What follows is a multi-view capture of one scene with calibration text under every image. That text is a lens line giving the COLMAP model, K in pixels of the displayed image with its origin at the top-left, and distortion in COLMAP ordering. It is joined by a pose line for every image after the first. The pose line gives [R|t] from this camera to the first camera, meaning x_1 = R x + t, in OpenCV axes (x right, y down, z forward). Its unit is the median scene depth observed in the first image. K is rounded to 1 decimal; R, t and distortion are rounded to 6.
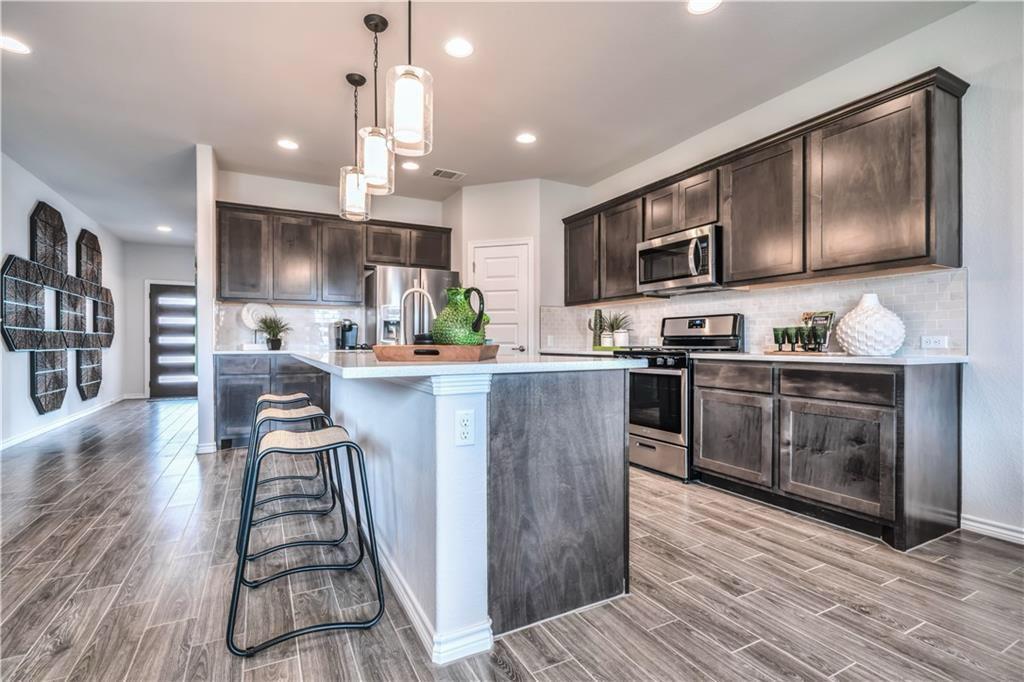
lens RADIAL K [[475.3, 0, 510.7], [0, 475.3, 344.0], [0, 0, 1]] dist [-0.004608, 0.001030]
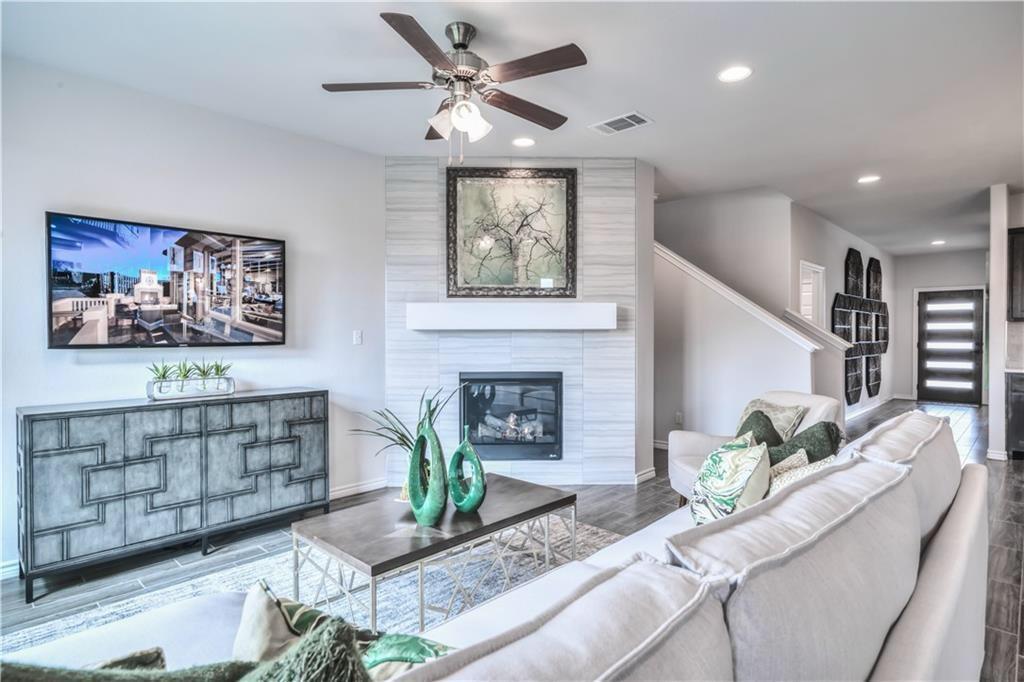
lens RADIAL K [[538.3, 0, 511.3], [0, 538.3, 340.9], [0, 0, 1]] dist [0.007198, 0.001810]
pose [[0.309866, 0.011765, -0.950707, 0.215402], [-0.000774, 0.999926, 0.012122, -0.064849], [0.950780, -0.003020, 0.309853, -0.481645]]
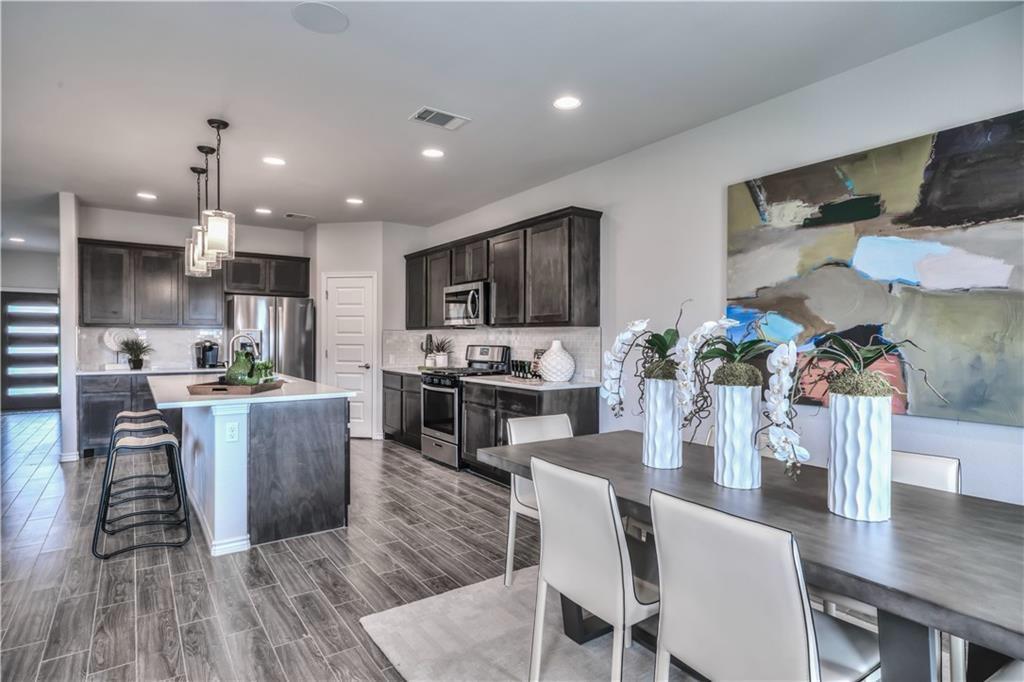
lens RADIAL K [[538.3, 0, 513.6], [0, 538.3, 343.0], [0, 0, 1]] dist [0.007198, 0.001810]
pose [[0.991428, 0.003203, 0.130614, 0.248661], [-0.003808, 0.999983, 0.004382, -0.065547], [-0.130597, -0.004842, 0.991424, -0.432355]]
